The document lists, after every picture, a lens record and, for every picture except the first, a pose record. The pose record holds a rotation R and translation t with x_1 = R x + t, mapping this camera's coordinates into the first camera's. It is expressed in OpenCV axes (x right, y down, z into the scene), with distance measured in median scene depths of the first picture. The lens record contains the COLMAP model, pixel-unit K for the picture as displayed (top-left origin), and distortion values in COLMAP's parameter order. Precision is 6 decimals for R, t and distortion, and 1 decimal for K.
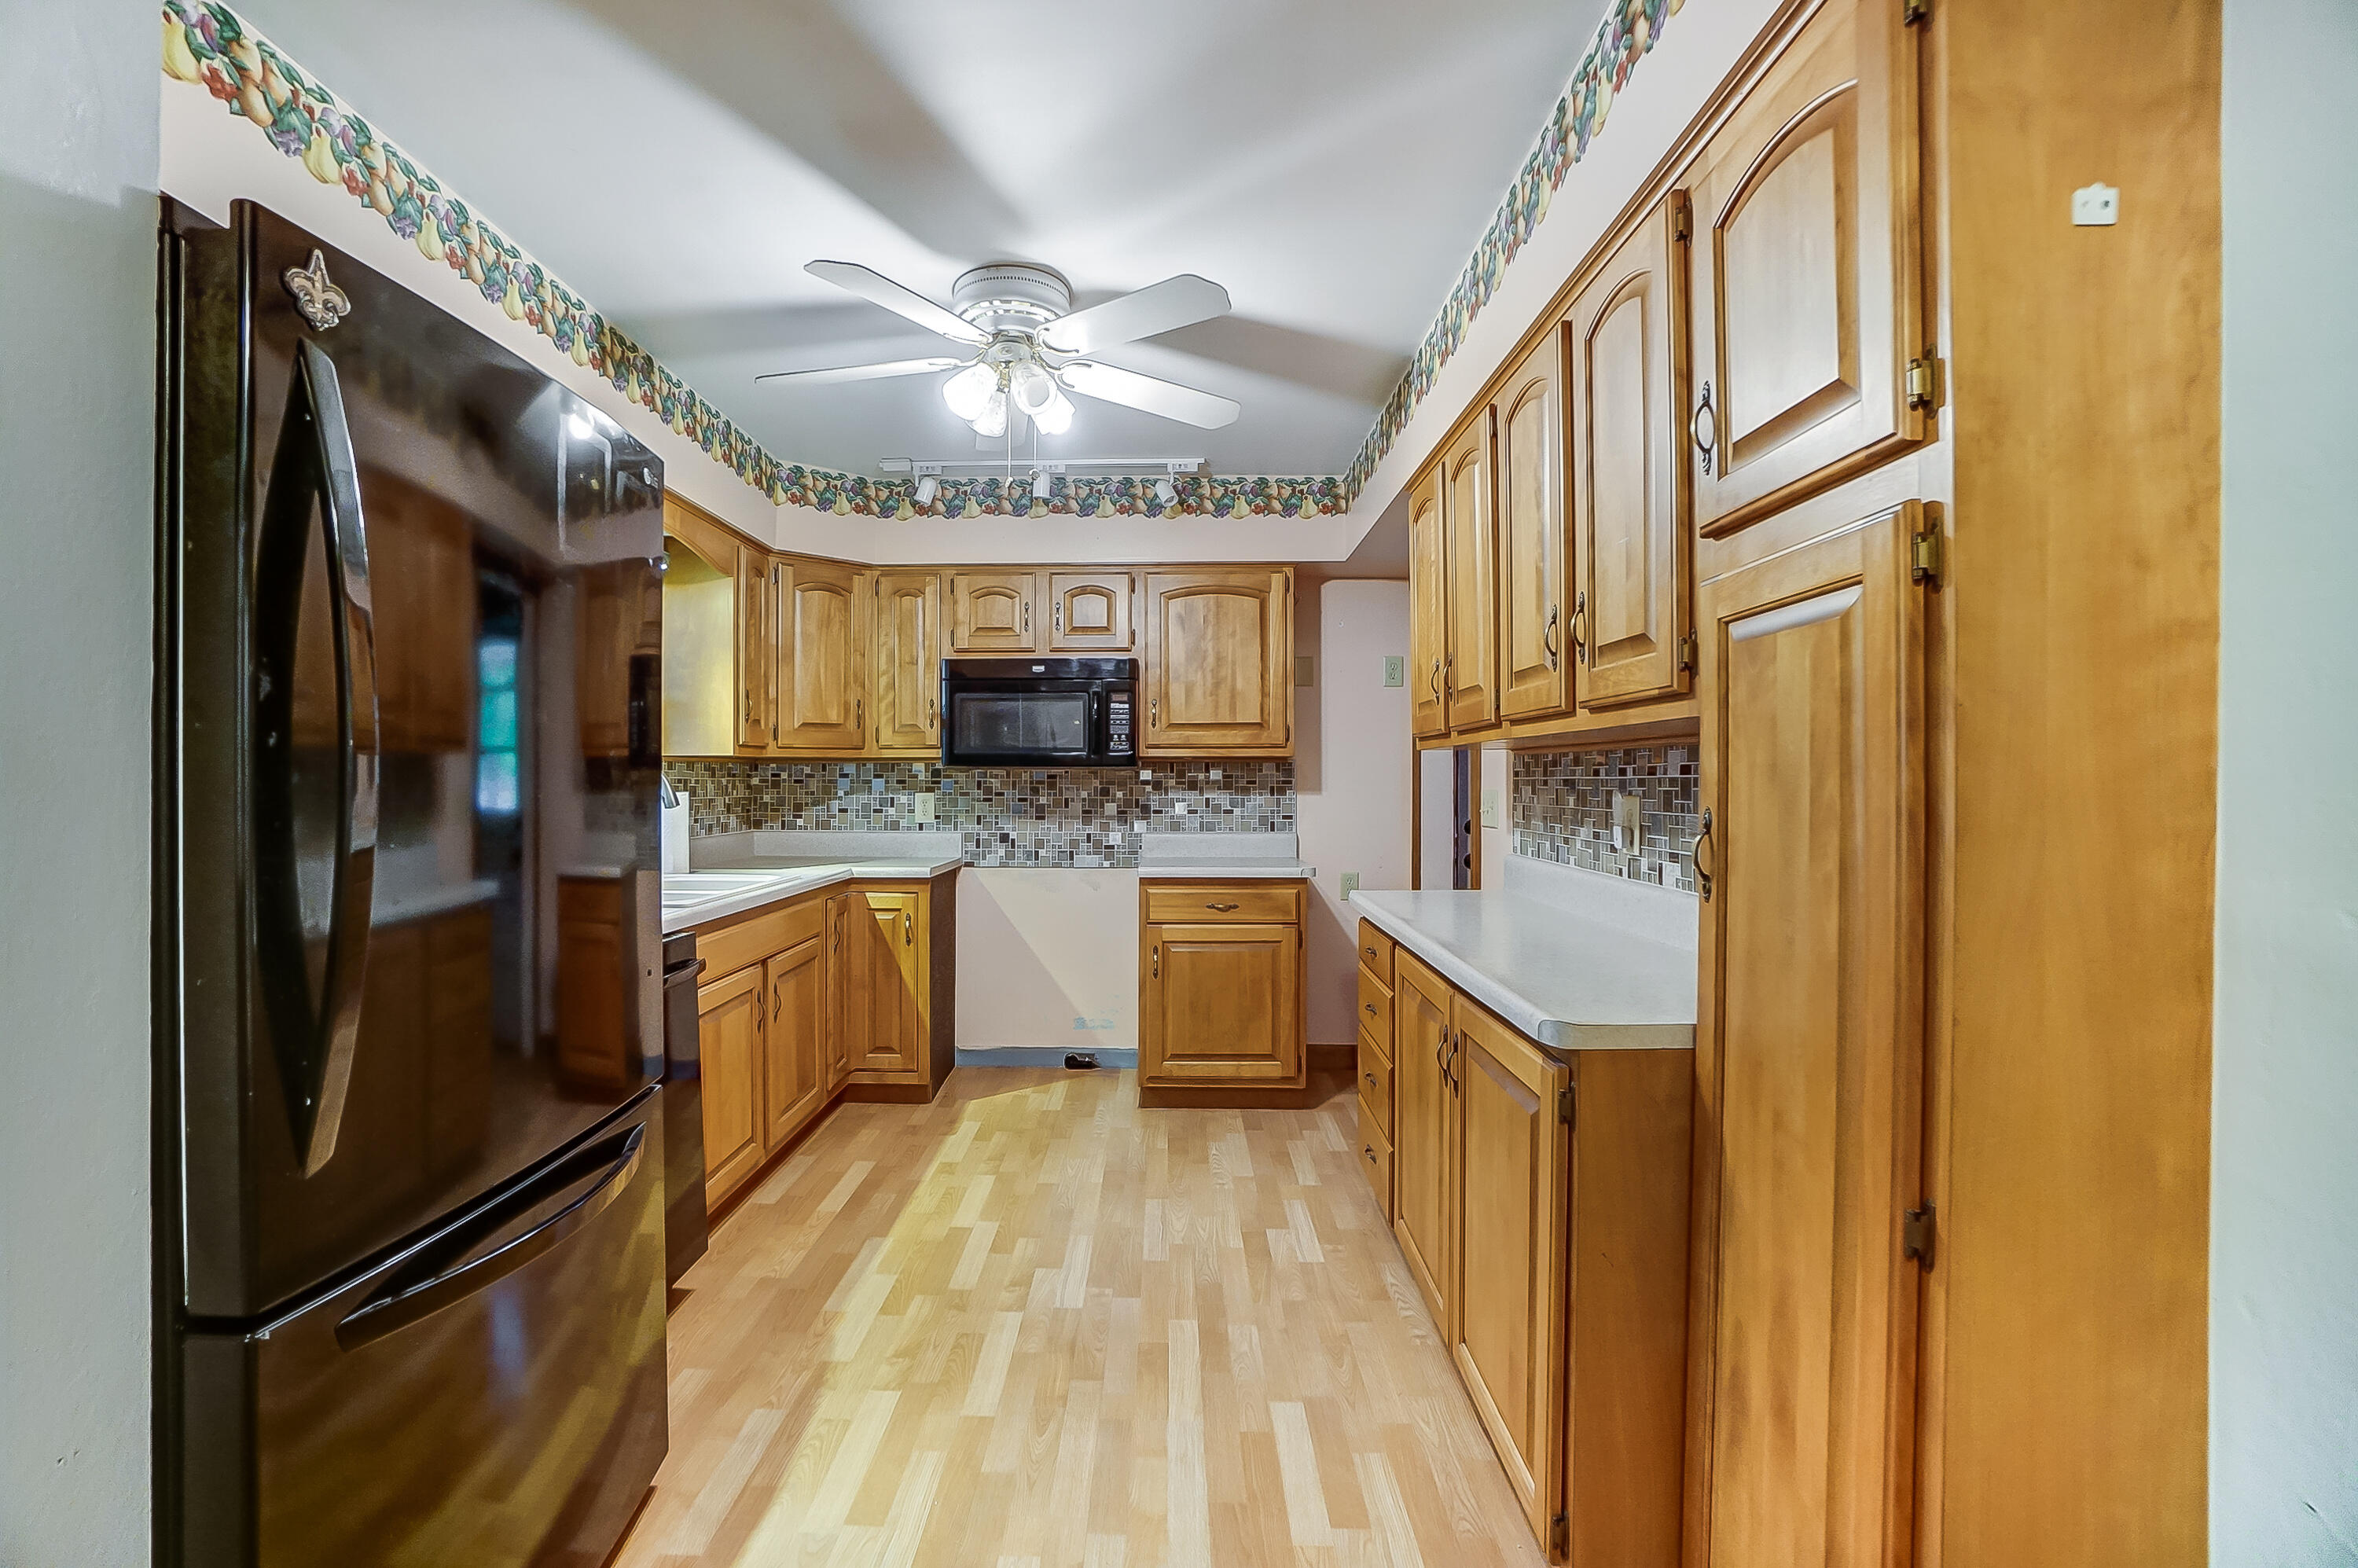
lens RADIAL K [[1046.1, 0, 1180.9], [0, 1046.1, 781.8], [0, 0, 1]] dist [-0.050444, 0.004354]
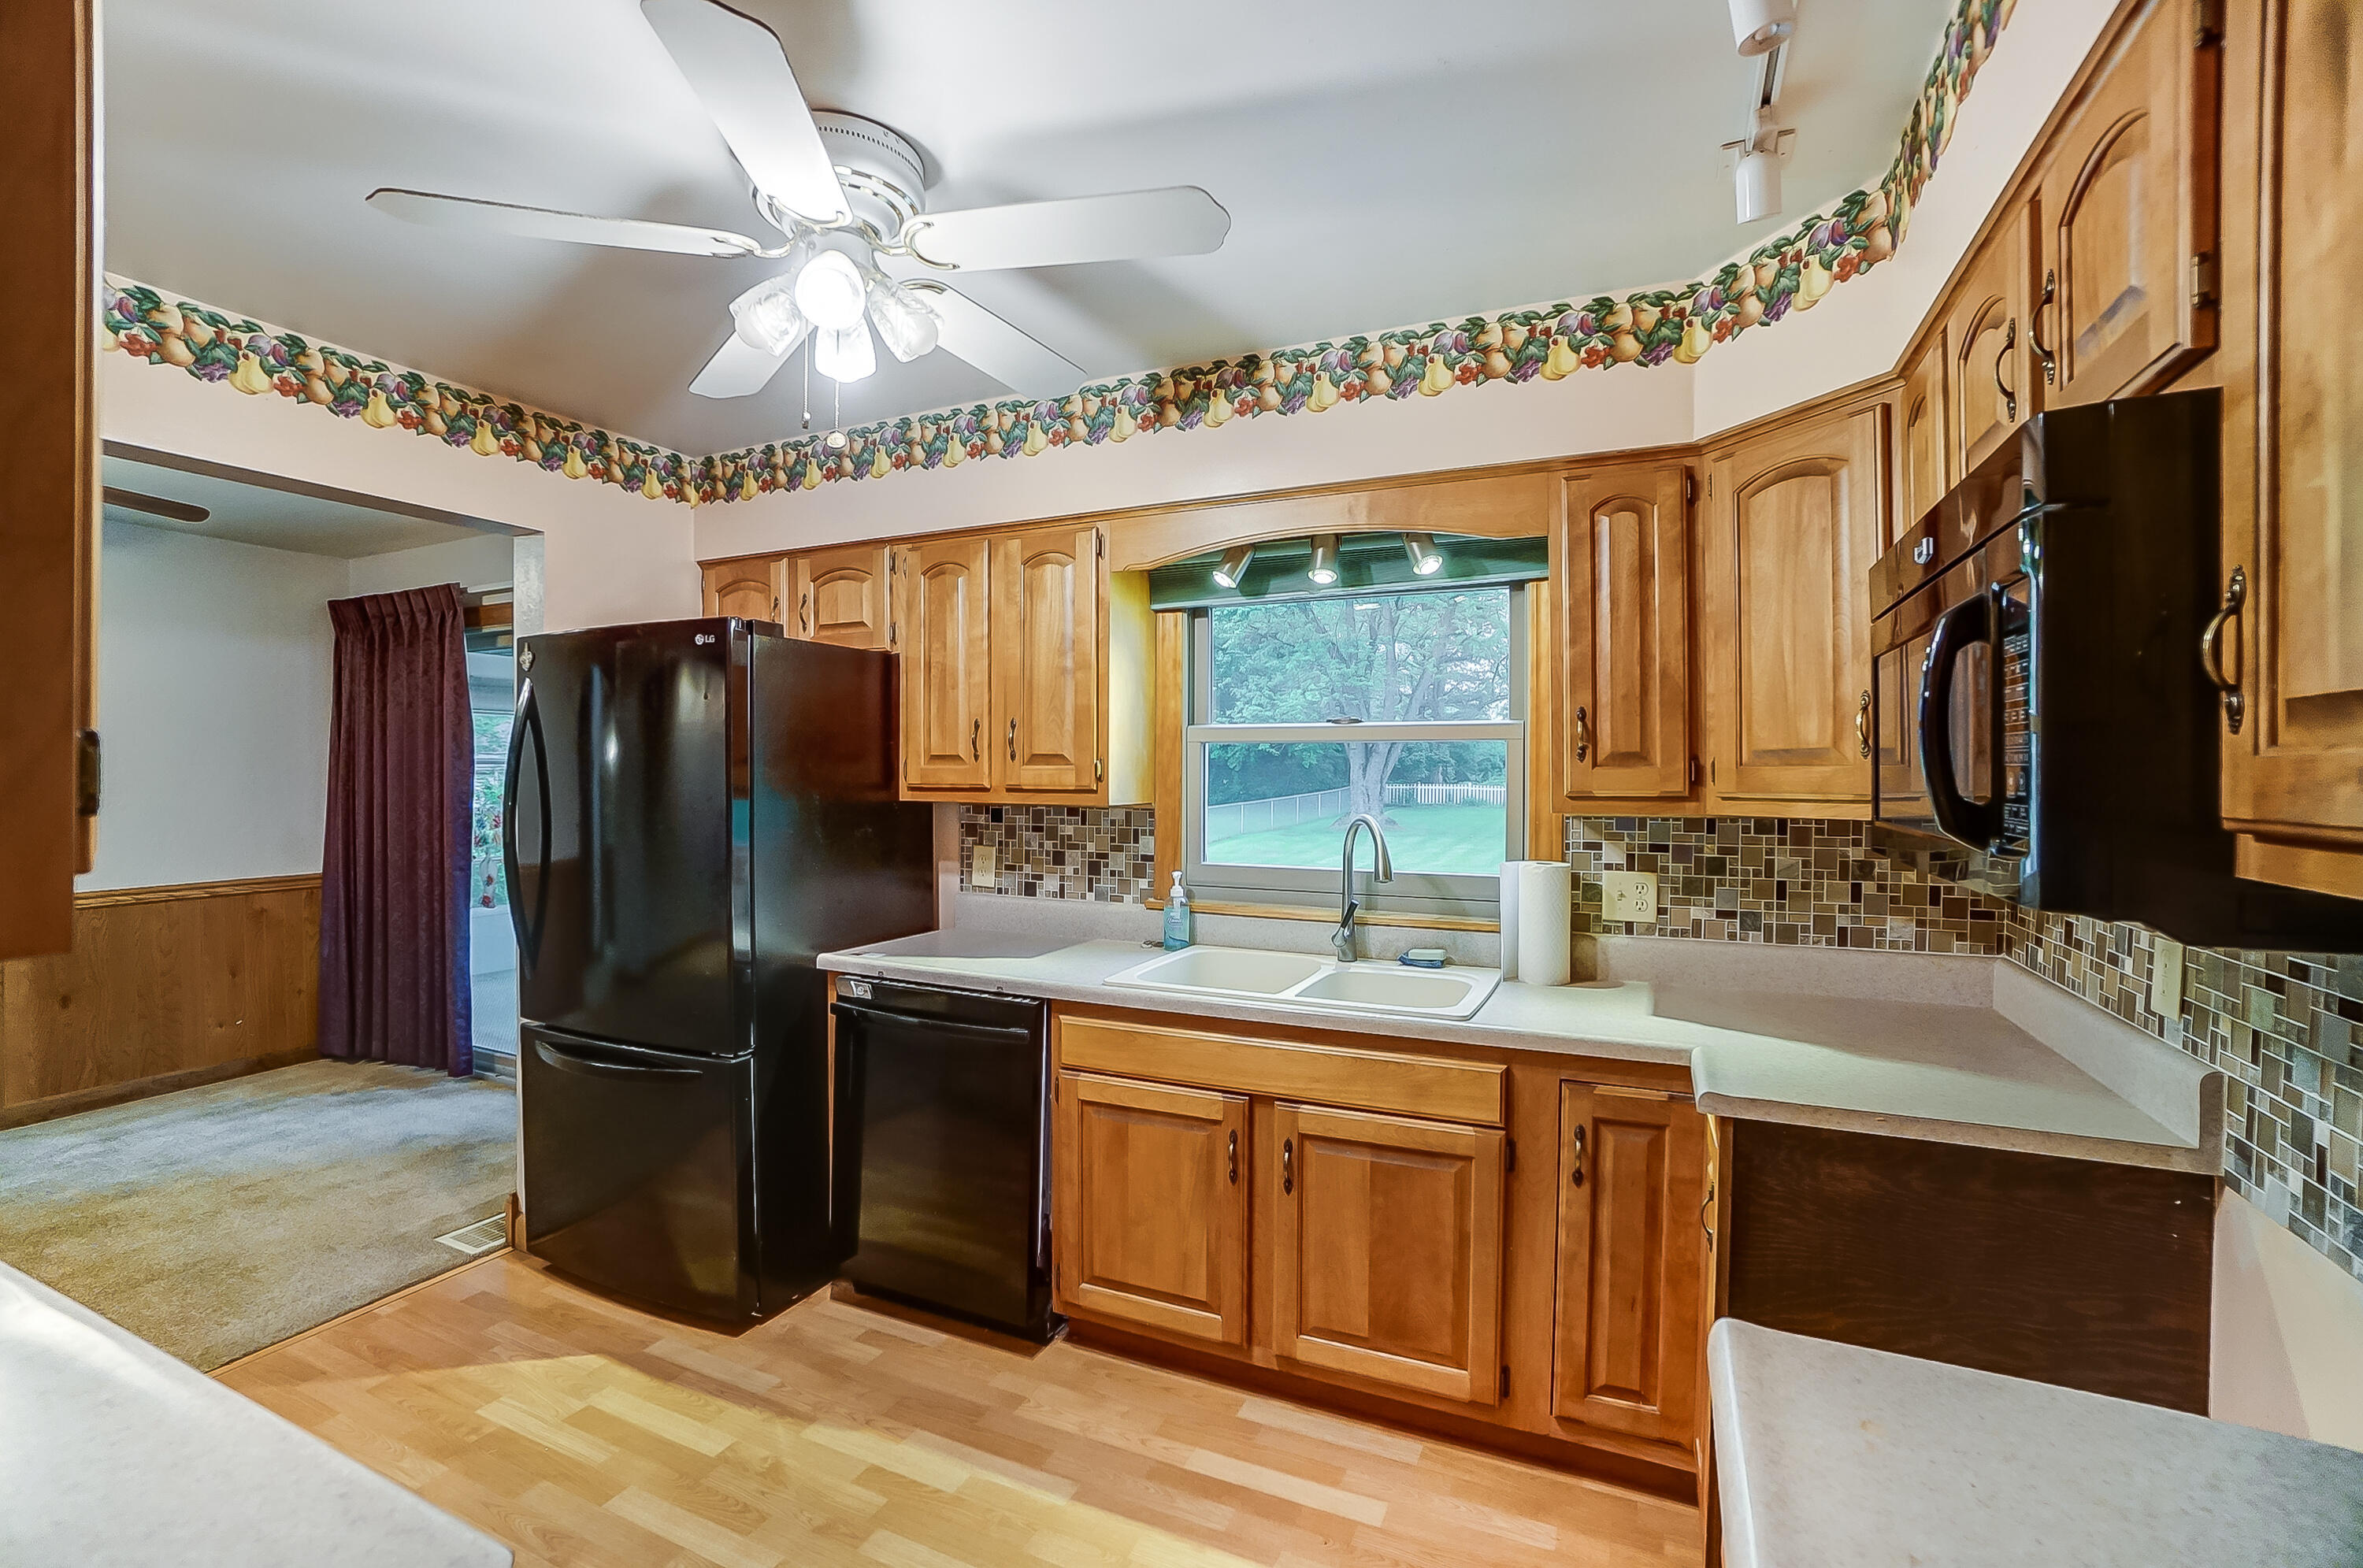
lens RADIAL K [[1048.3, 0, 1166.3], [0, 1048.3, 786.5], [0, 0, 1]] dist [-0.050444, 0.004354]
pose [[-0.438850, 0.015052, -0.898434, 0.223589], [-0.002736, 0.999833, 0.018087, -0.048059], [0.898556, 0.010395, -0.438736, 0.962678]]
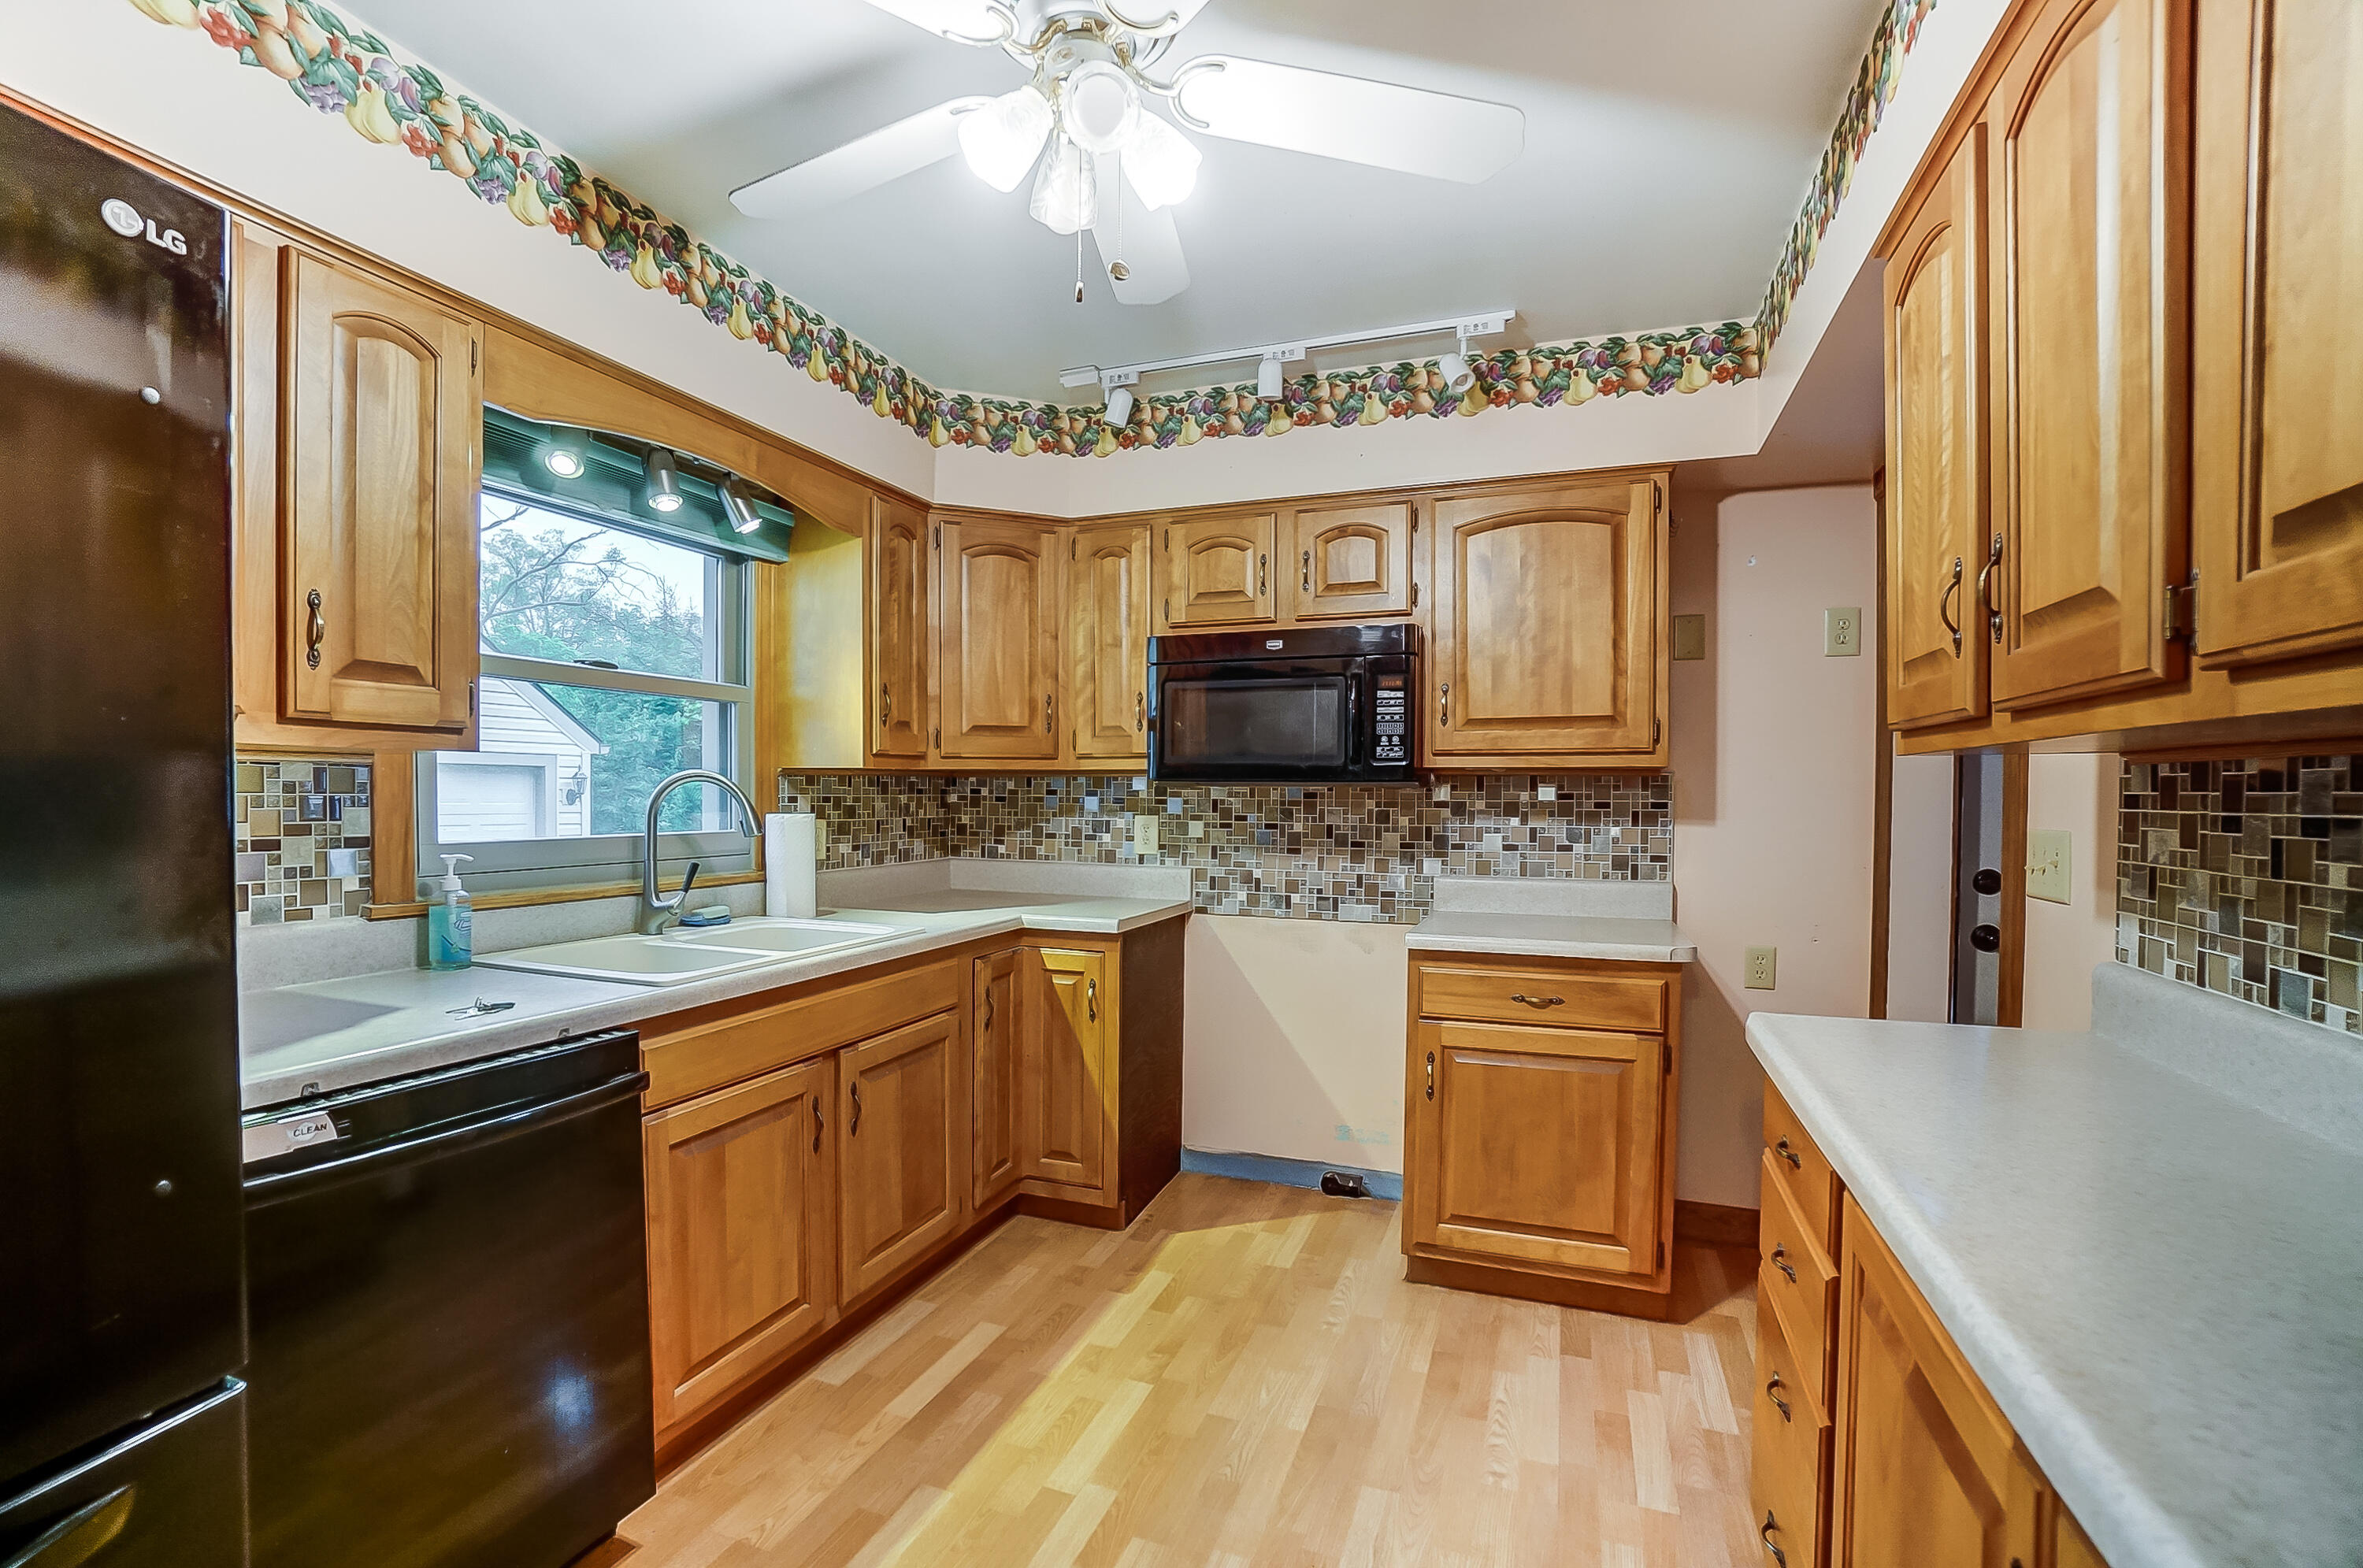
lens RADIAL K [[1048.3, 0, 1163.3], [0, 1048.3, 813.4], [0, 0, 1]] dist [-0.050444, 0.004354]
pose [[0.929668, 0.013171, -0.368164, 0.059607], [-0.006437, 0.999789, 0.019514, -0.006767], [0.368343, -0.015772, 0.929556, 0.317125]]
